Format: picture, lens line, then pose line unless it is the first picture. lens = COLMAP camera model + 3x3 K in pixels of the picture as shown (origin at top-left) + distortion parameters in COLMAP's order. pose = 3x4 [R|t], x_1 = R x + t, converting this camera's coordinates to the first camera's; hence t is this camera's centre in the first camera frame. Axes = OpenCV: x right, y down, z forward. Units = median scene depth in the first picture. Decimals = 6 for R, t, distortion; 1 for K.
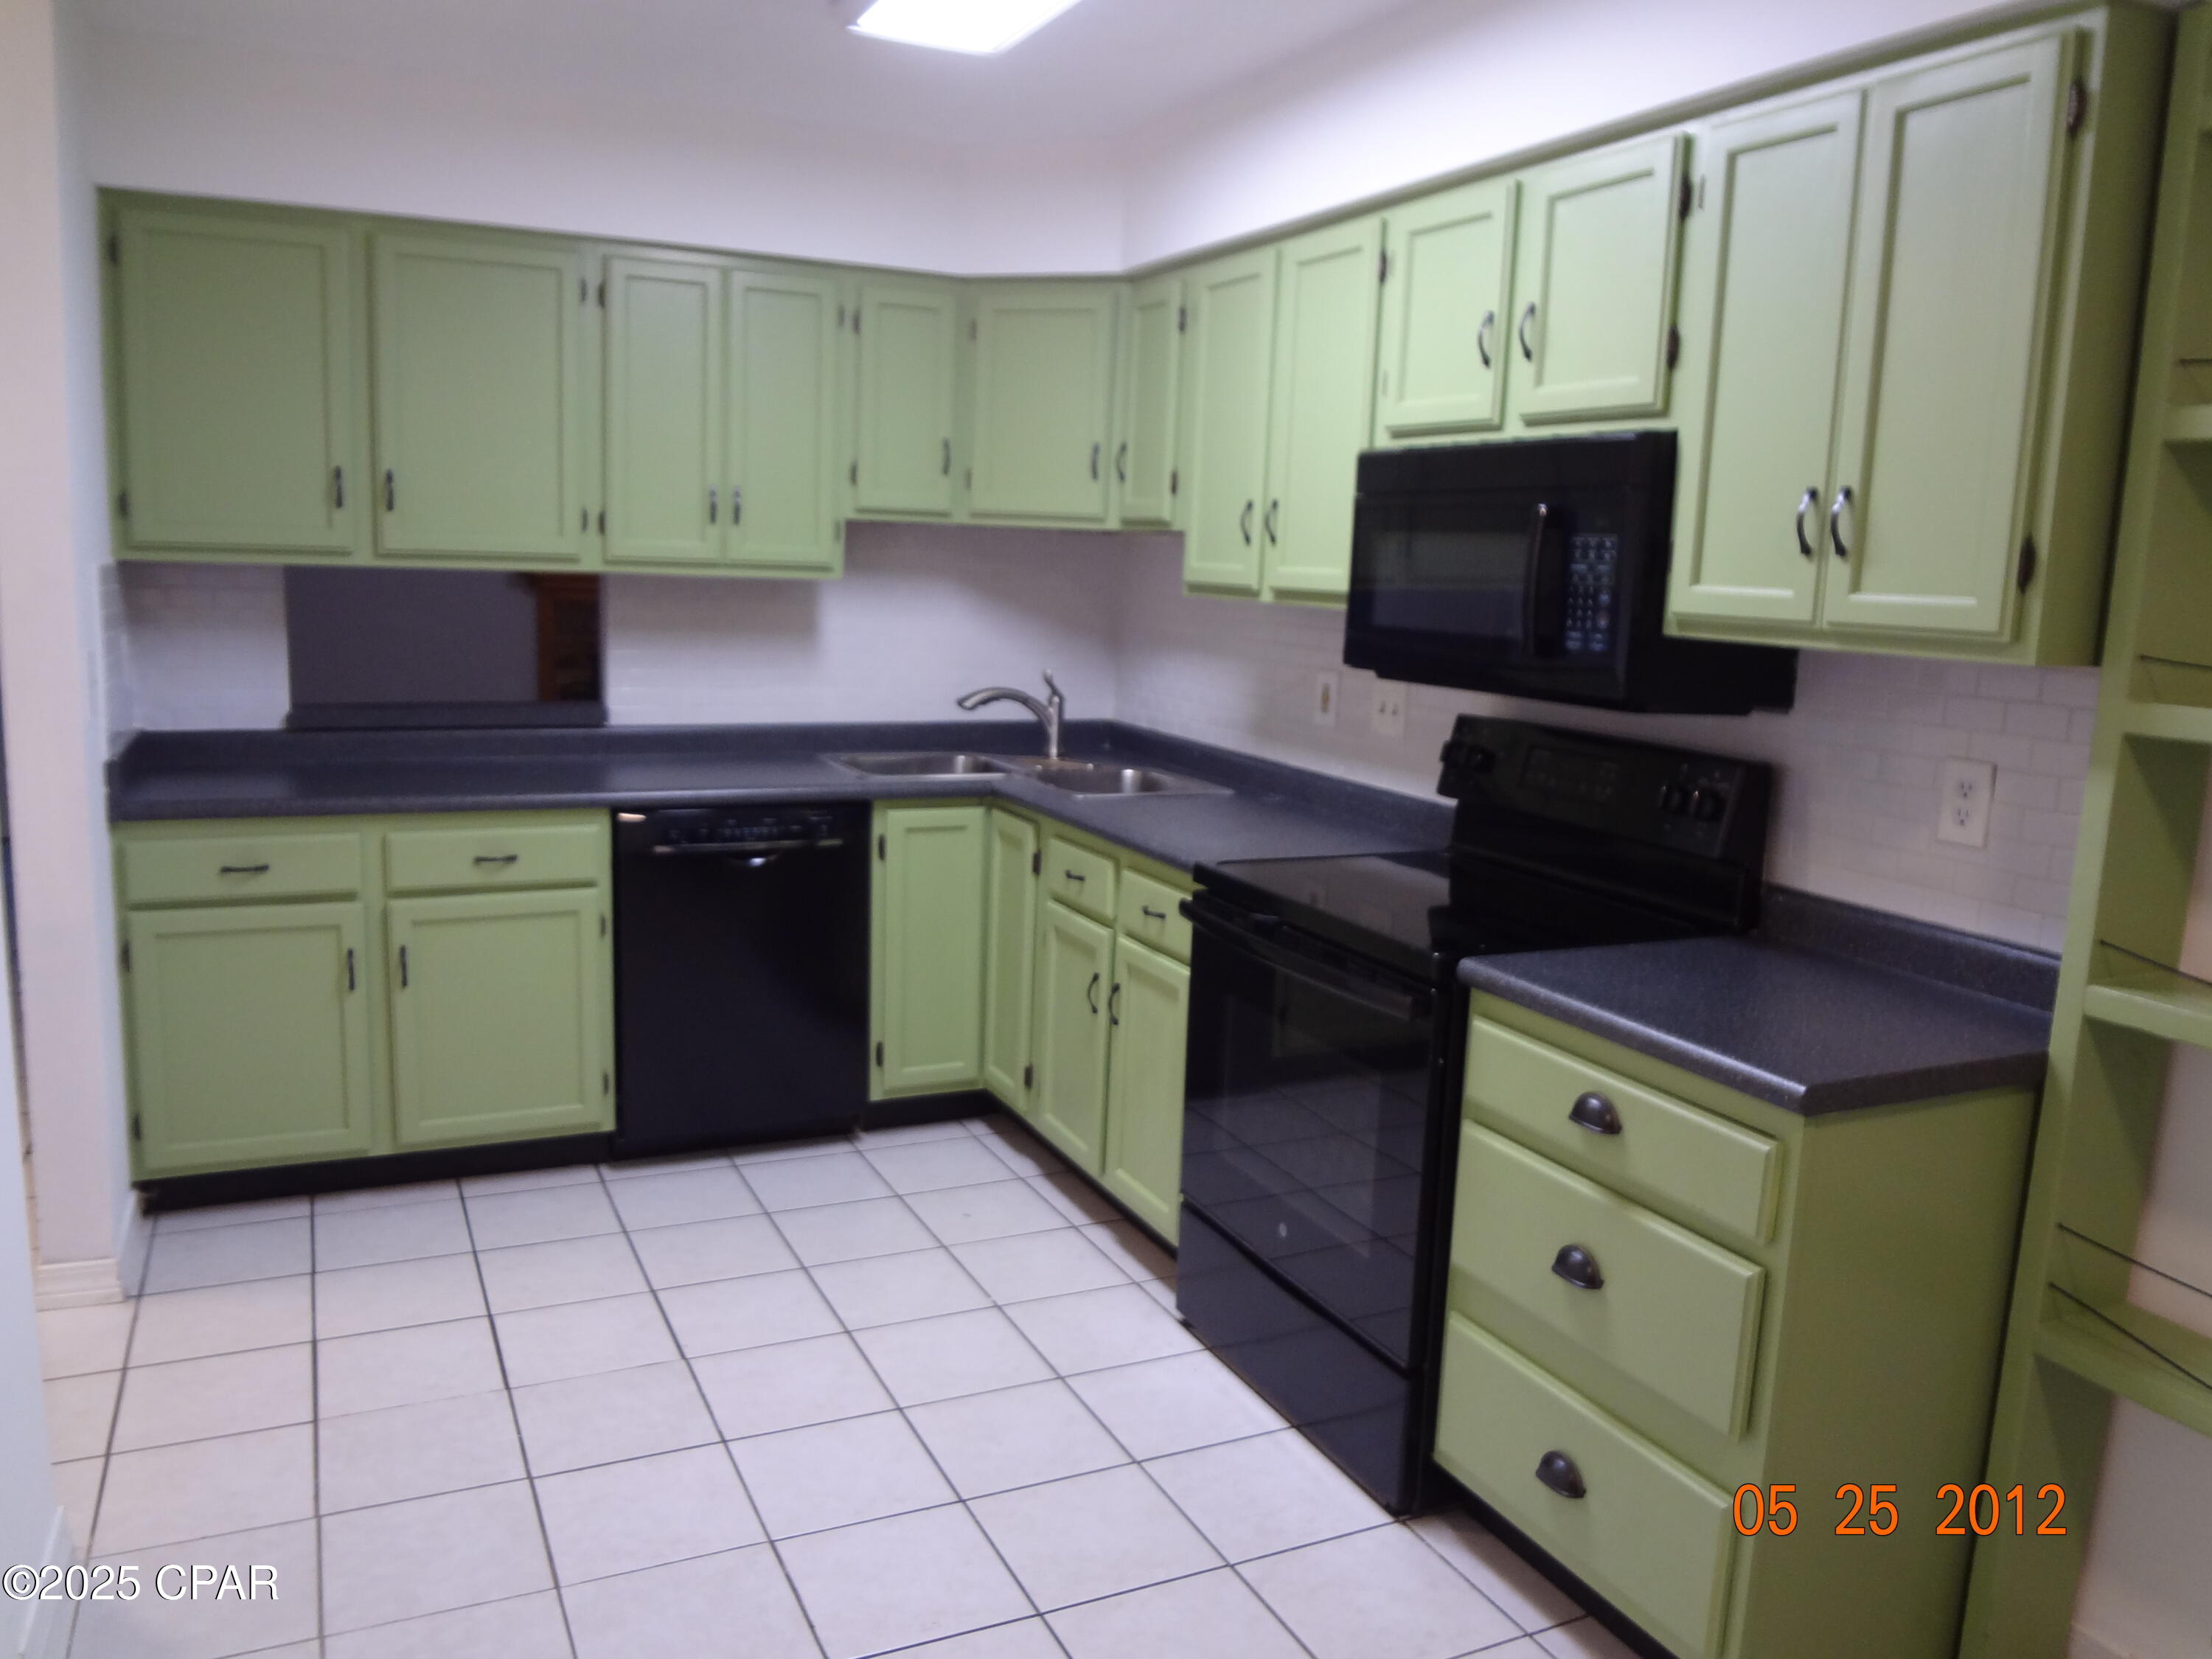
lens RADIAL K [[1659.7, 0, 1104.8], [0, 1659.7, 837.4], [0, 0, 1]] dist [-0.045346, 0.009416]
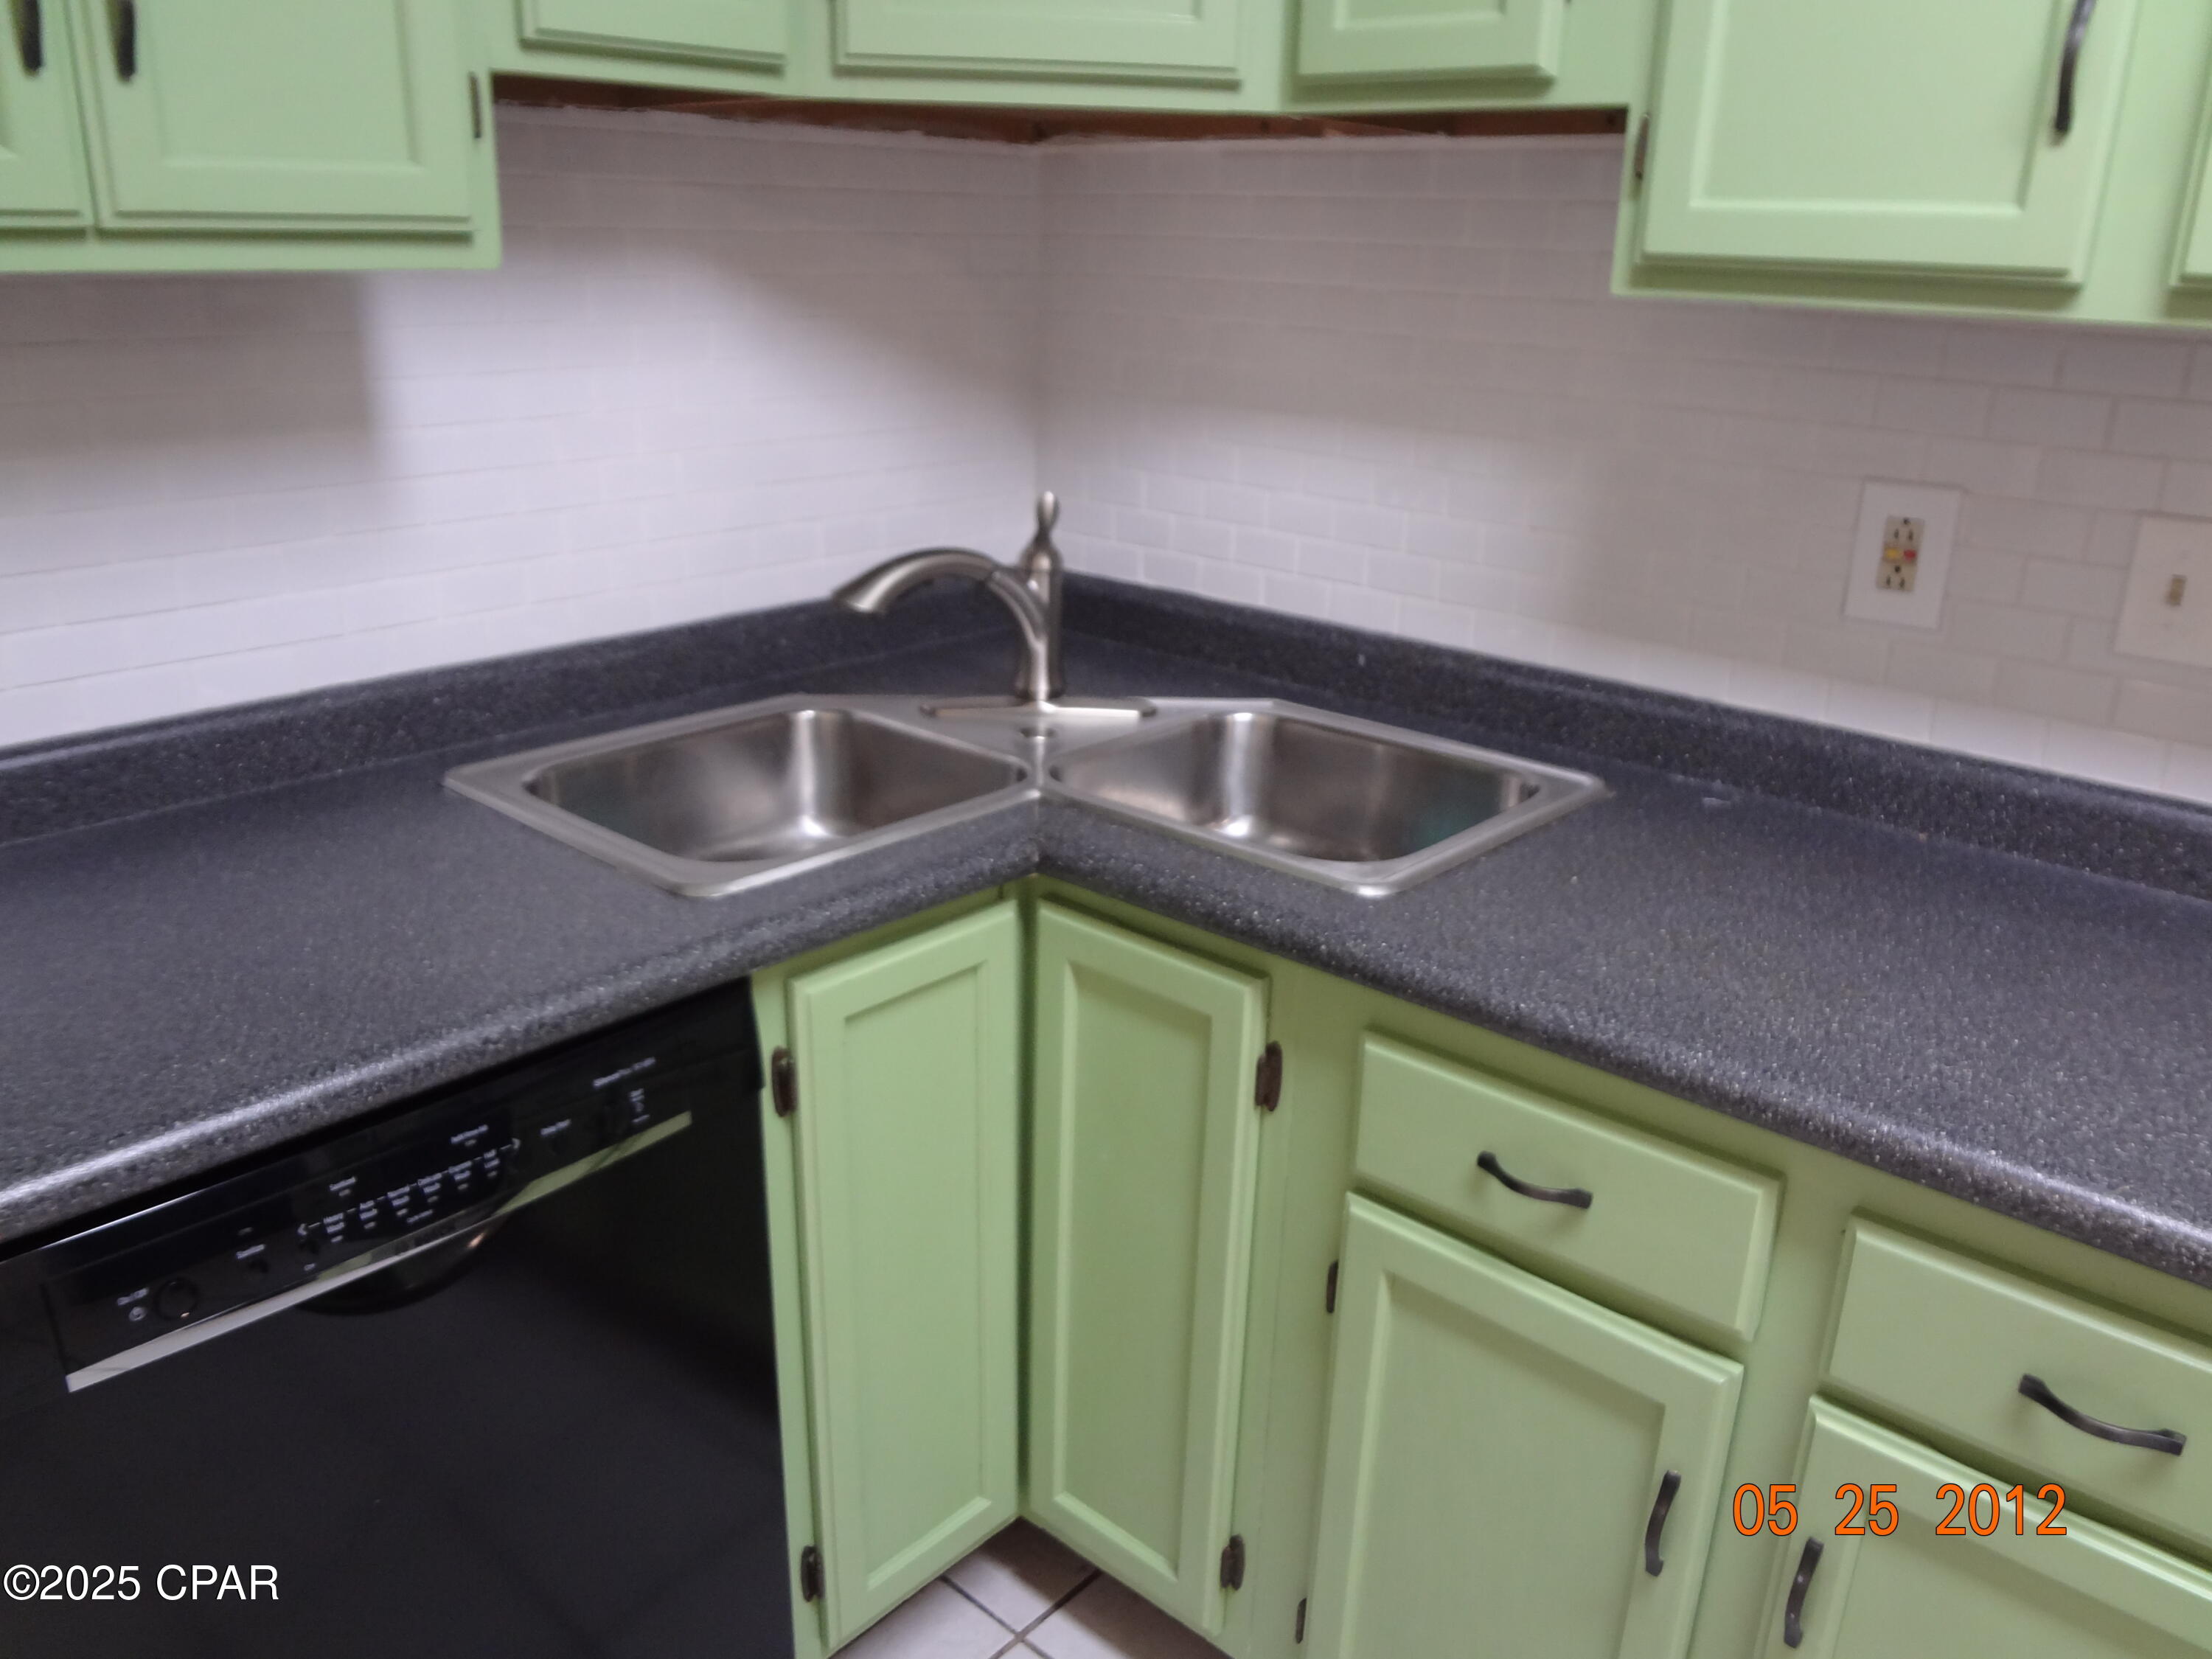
lens RADIAL K [[1659.7, 0, 1104.8], [0, 1659.7, 825.3], [0, 0, 1]] dist [-0.045346, 0.009416]
pose [[0.921781, -0.143587, 0.360142, -0.221726], [0.074497, 0.977180, 0.198923, -0.128017], [-0.380487, -0.156534, 0.911442, 0.793191]]
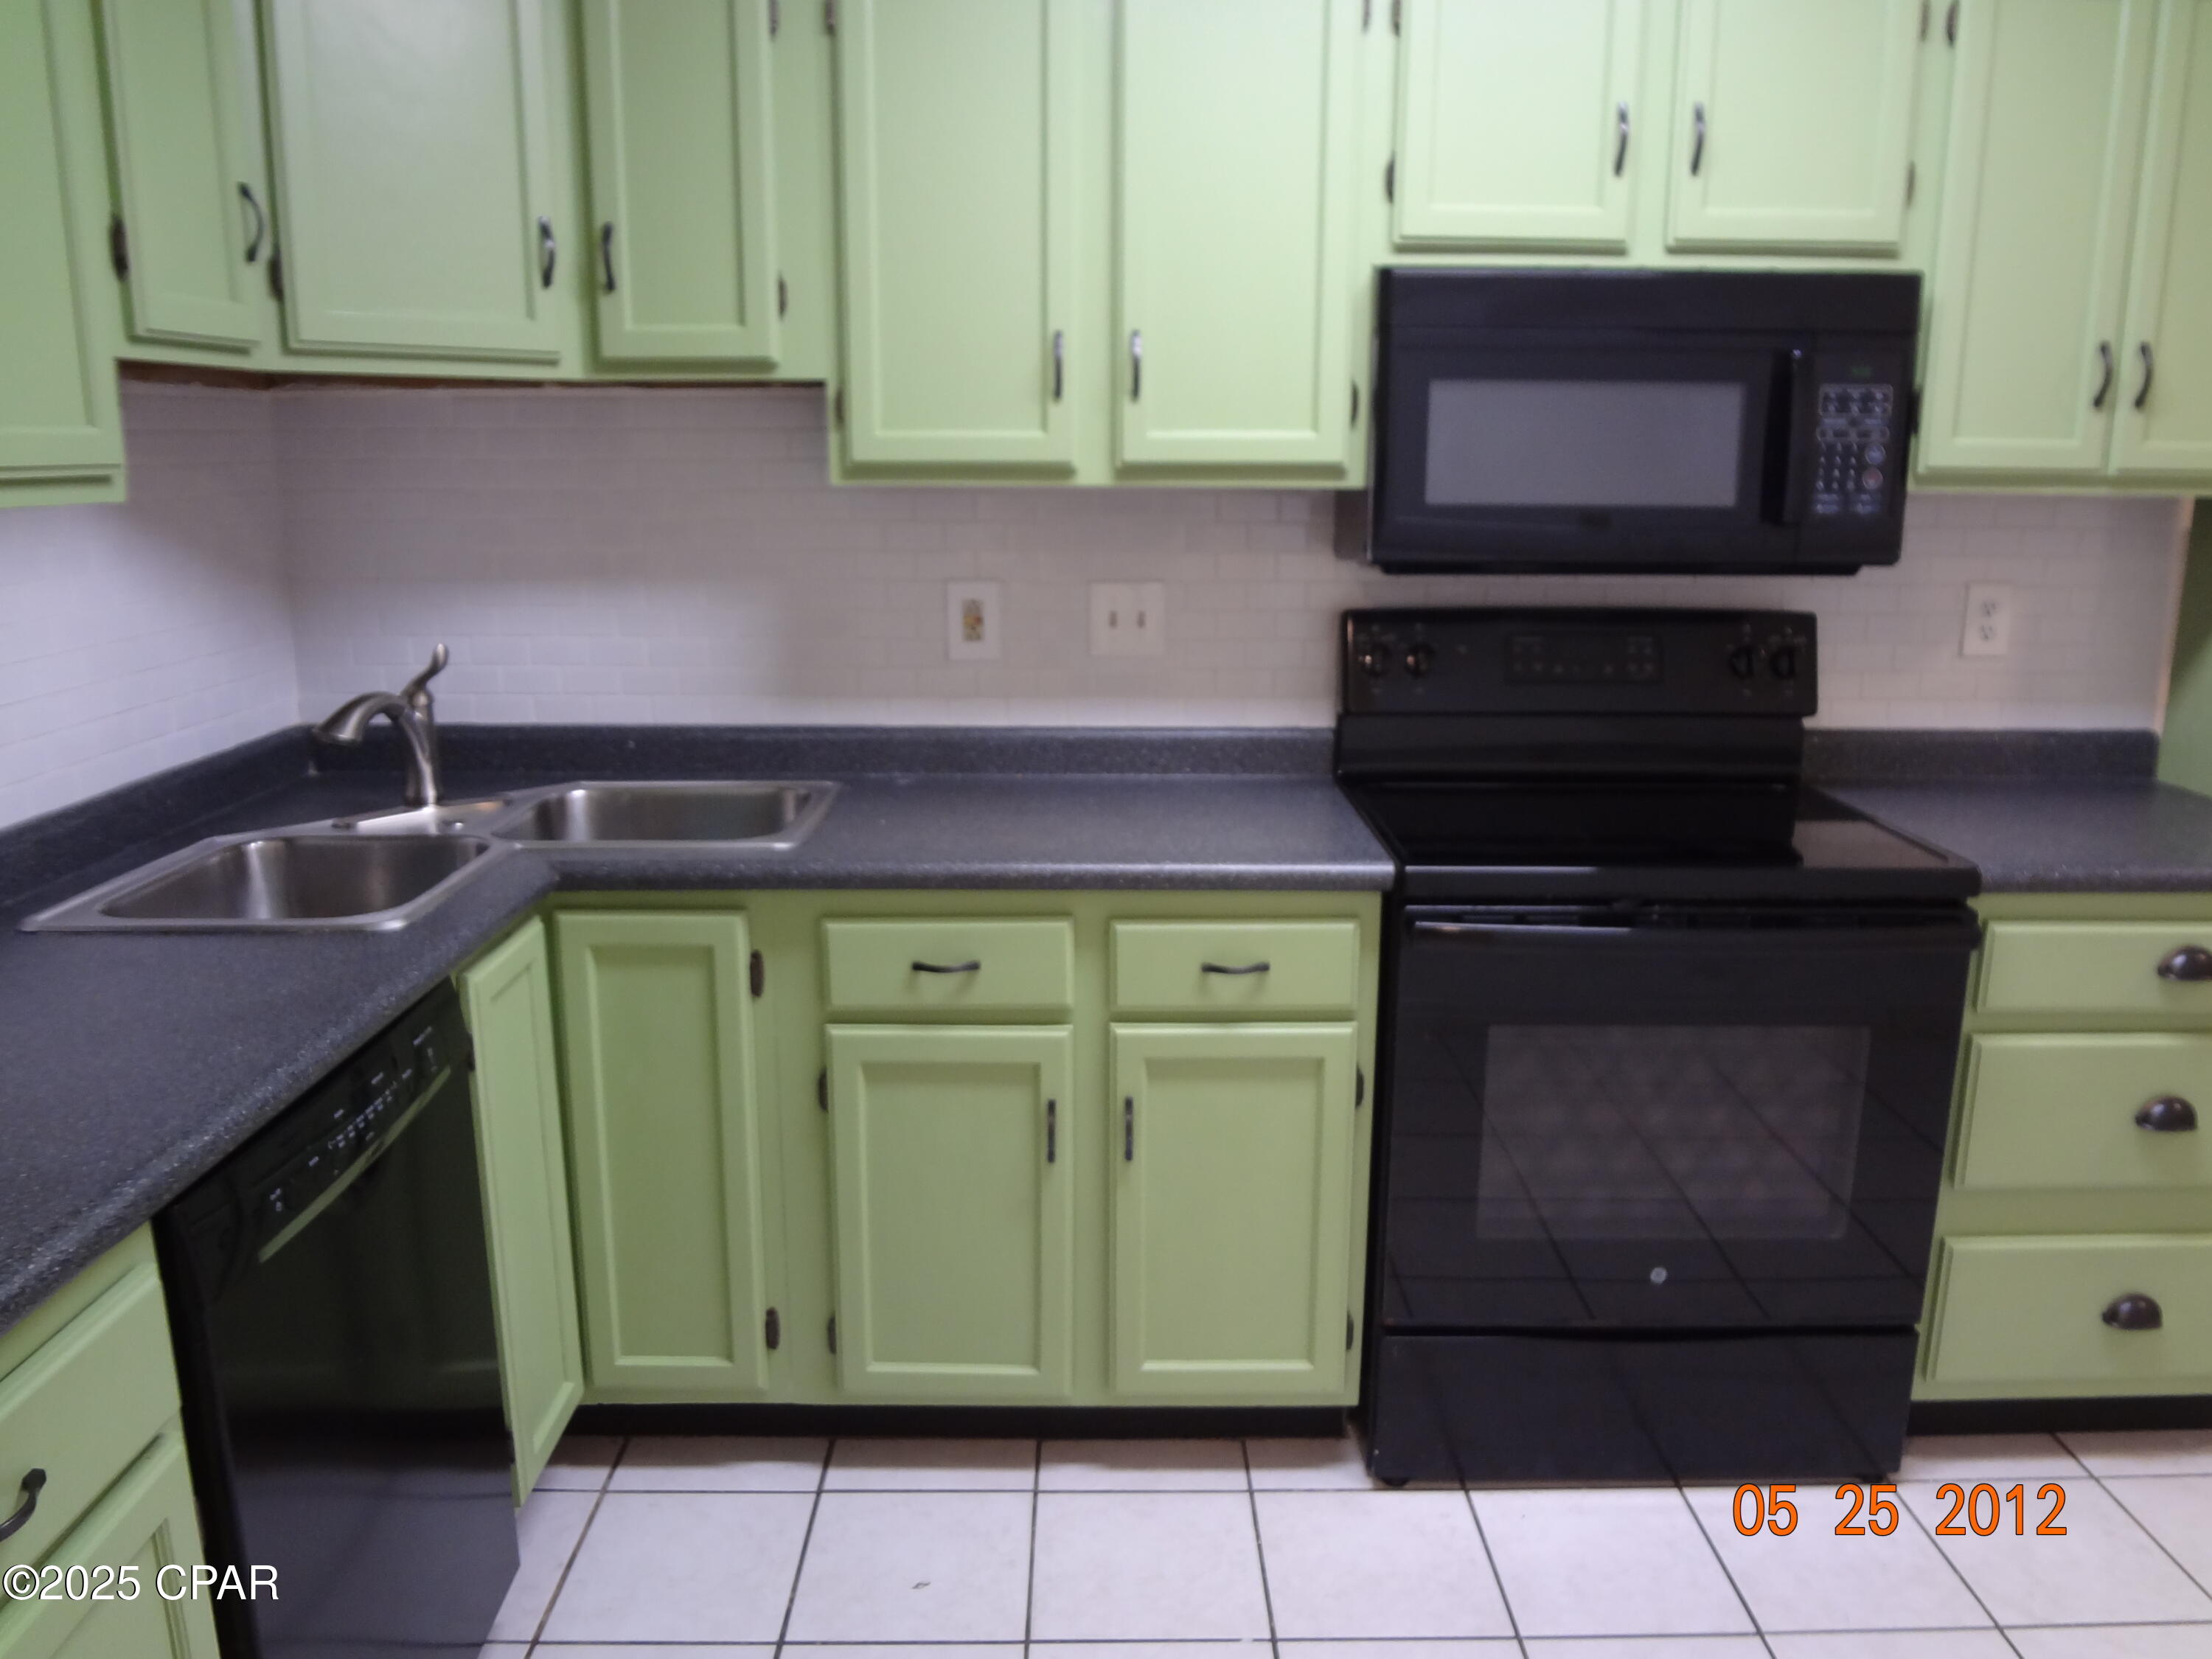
lens RADIAL K [[1659.7, 0, 1113.7], [0, 1659.7, 835.1], [0, 0, 1]] dist [-0.045346, 0.009416]
pose [[0.418028, -0.242979, 0.875336, -0.539051], [0.164570, 0.967878, 0.190074, -0.135176], [-0.893403, 0.064598, 0.444587, 0.725262]]
